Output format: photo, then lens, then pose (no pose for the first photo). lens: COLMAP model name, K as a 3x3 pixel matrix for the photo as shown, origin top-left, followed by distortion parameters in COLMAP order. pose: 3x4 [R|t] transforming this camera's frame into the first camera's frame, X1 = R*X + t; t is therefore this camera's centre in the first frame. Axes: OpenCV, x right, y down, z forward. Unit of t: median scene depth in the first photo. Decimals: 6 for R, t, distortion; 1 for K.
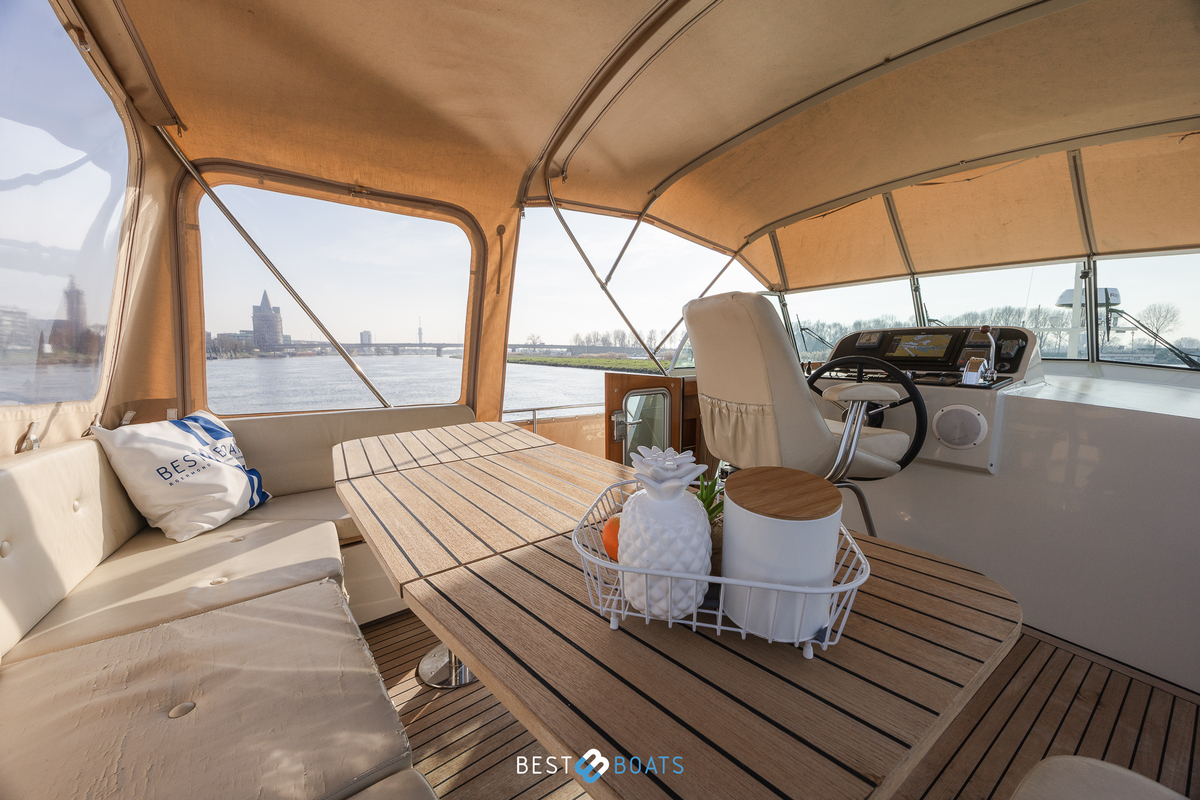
lens RADIAL K [[458.0, 0, 599.5], [0, 458.0, 406.2], [0, 0, 1]] dist [-0.001395, -0.000233]
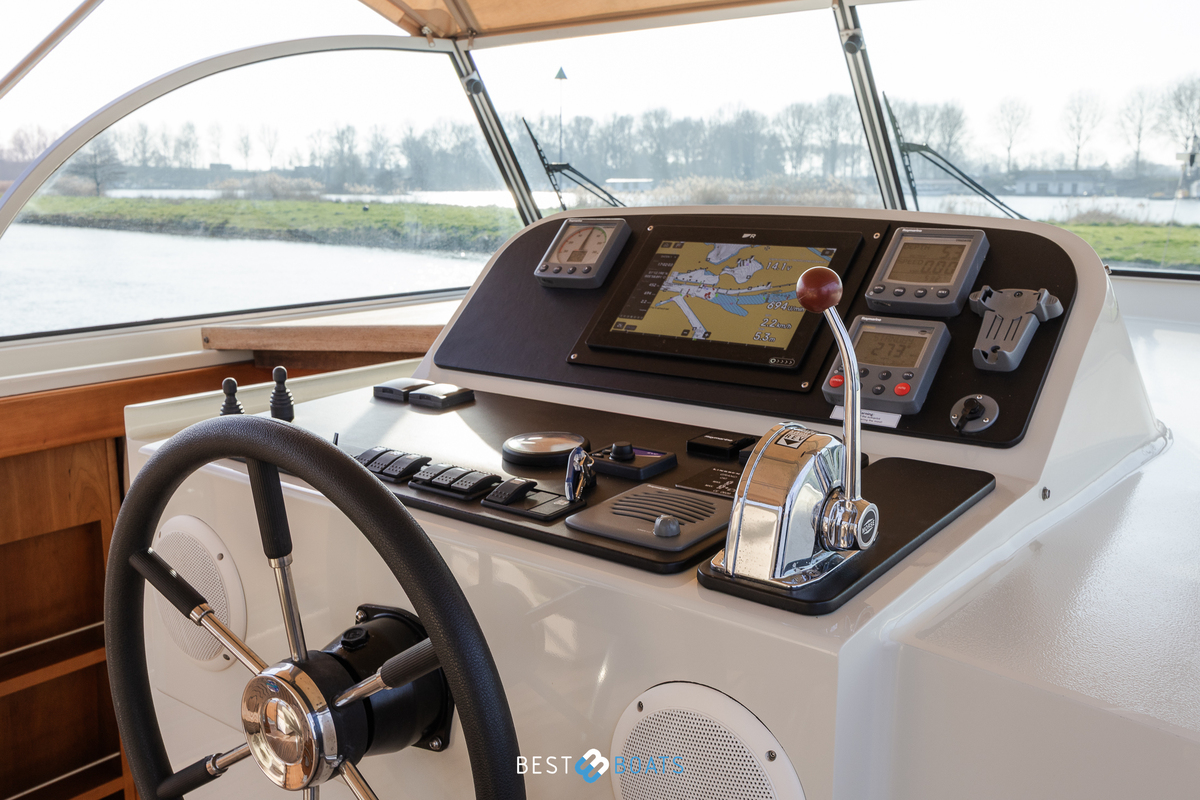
lens RADIAL K [[1169.2, 0, 600.0], [0, 1169.2, 400.0], [0, 0, 1]] dist [0.016622, 0.010459]
pose [[0.969775, -0.045687, 0.239687, 0.371704], [0.029057, 0.996948, 0.072464, -0.093642], [-0.242266, -0.063309, 0.968142, 0.317524]]
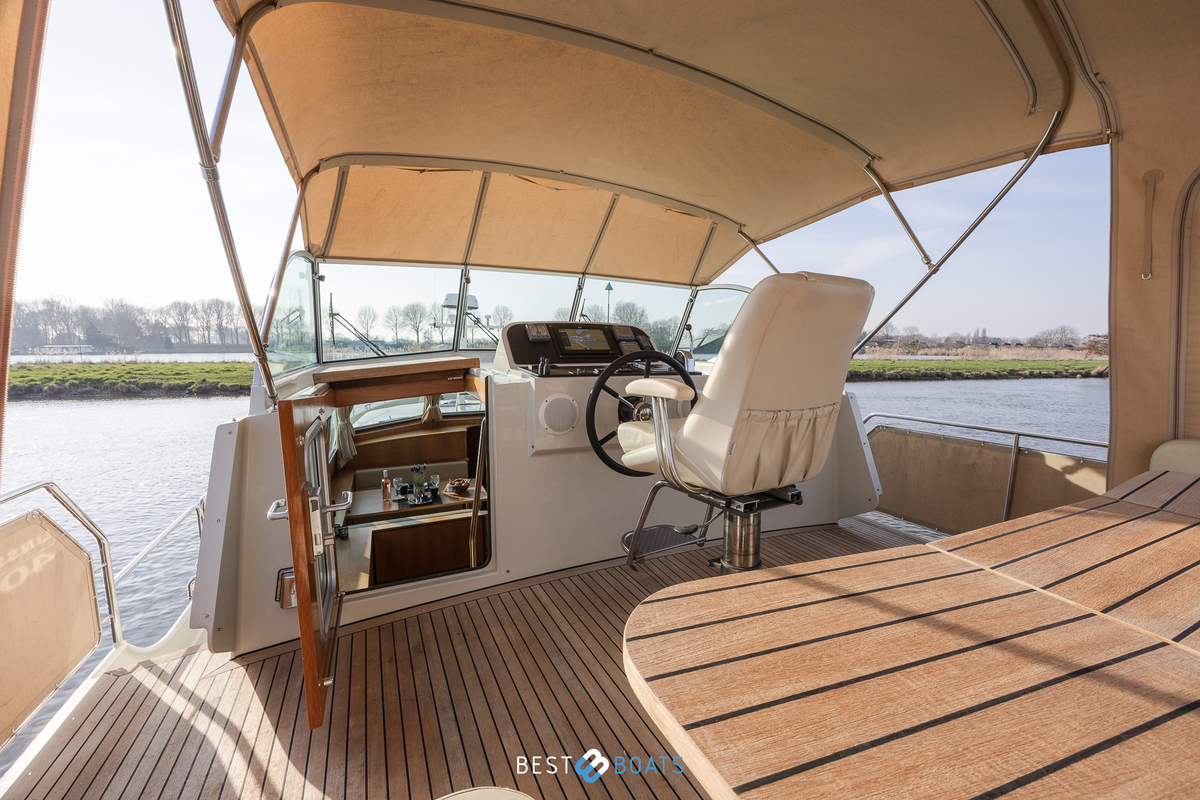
lens RADIAL K [[469.9, 0, 619.5], [0, 469.9, 403.5], [0, 0, 1]] dist [-0.021646, -0.000133]
pose [[0.191858, -0.125822, 0.973324, -0.268298], [0.118882, 0.987424, 0.104211, -0.068767], [-0.974196, 0.095717, 0.204404, 0.551646]]
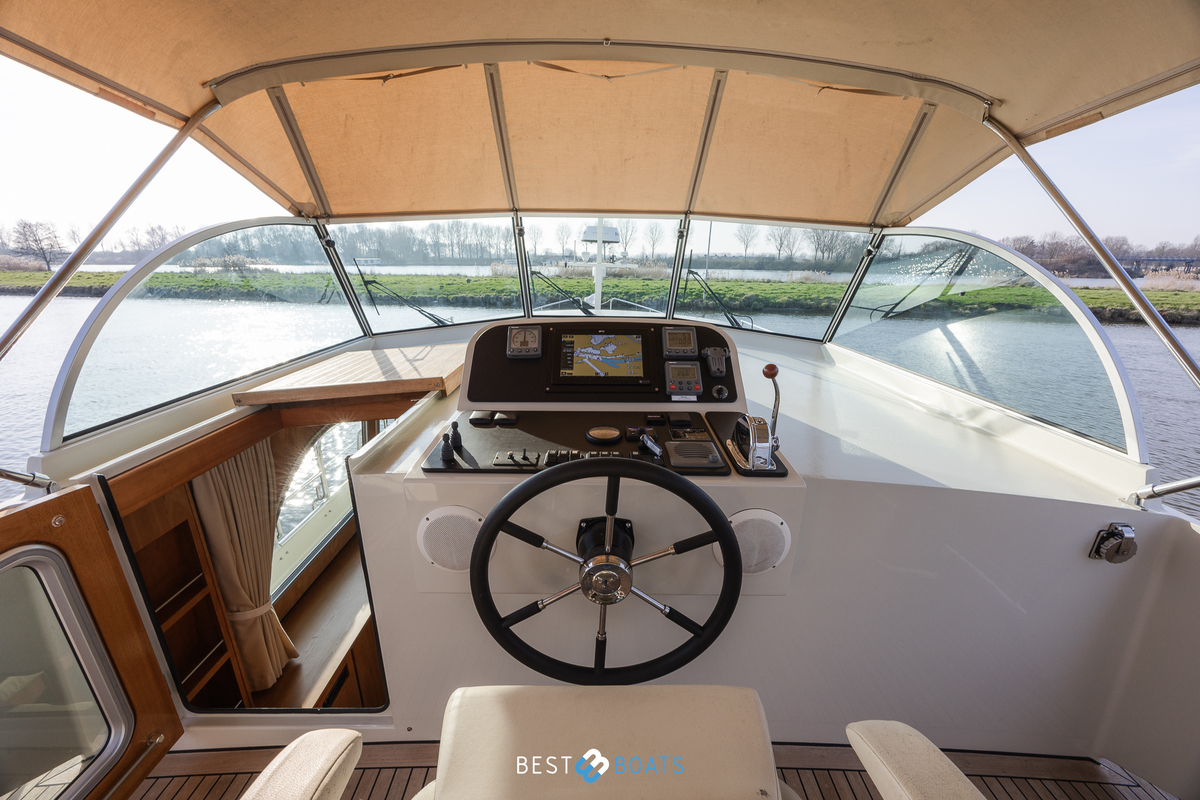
lens RADIAL K [[458.0, 0, 599.5], [0, 458.0, 406.2], [0, 0, 1]] dist [-0.001395, -0.000233]
pose [[0.600172, -0.246443, 0.760959, 0.157679], [0.092240, 0.966330, 0.240204, -0.165580], [-0.794534, -0.073973, 0.602697, 0.479638]]
